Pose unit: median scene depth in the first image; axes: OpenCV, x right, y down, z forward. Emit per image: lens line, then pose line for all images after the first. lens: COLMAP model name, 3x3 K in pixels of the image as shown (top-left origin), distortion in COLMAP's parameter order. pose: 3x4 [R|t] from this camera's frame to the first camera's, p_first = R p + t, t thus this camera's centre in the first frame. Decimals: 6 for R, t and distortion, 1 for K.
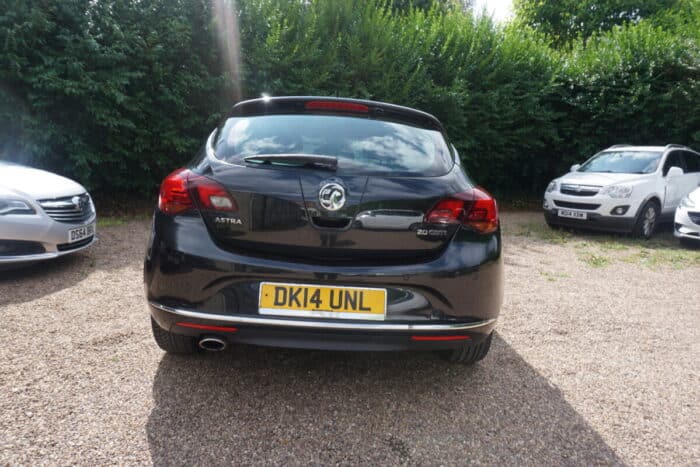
lens RADIAL K [[467.0, 0, 351.5], [0, 467.0, 223.3], [0, 0, 1]] dist [-0.049974, 0.032265]
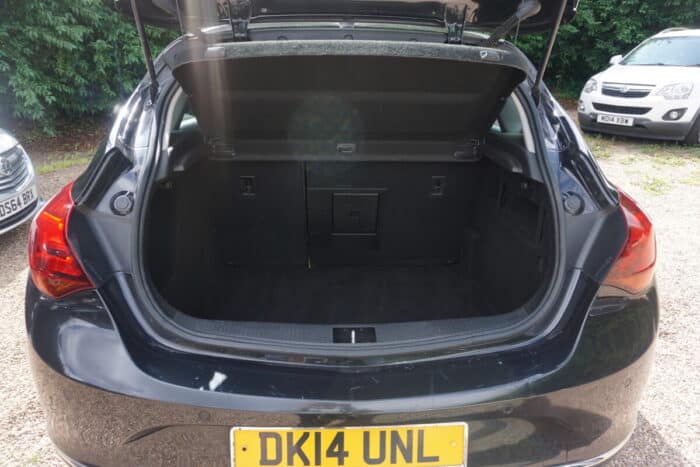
lens RADIAL K [[467.0, 0, 351.5], [0, 467.0, 223.3], [0, 0, 1]] dist [-0.049974, 0.032265]
pose [[0.998895, -0.046183, -0.008685, -0.023632], [0.046947, 0.972554, 0.227890, -0.116322], [-0.002078, -0.228046, 0.973648, 0.297559]]
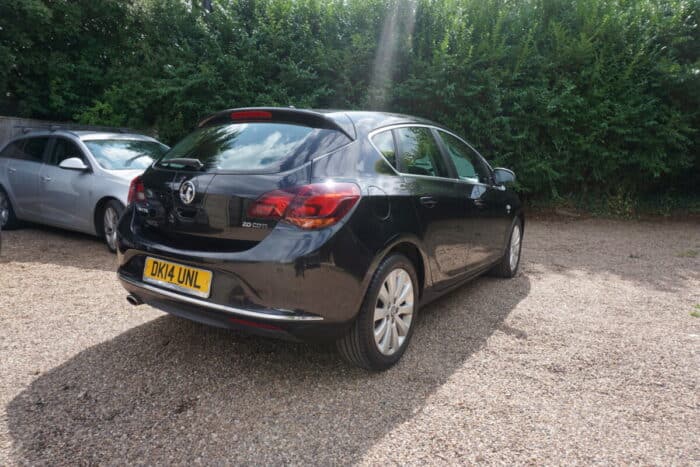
lens RADIAL K [[467.0, 0, 351.5], [0, 467.0, 223.3], [0, 0, 1]] dist [-0.049974, 0.032265]
pose [[0.819120, 0.040845, -0.572166, 0.563499], [-0.048456, 0.998823, 0.001933, 0.000882], [0.571572, 0.026142, 0.820135, 0.138952]]
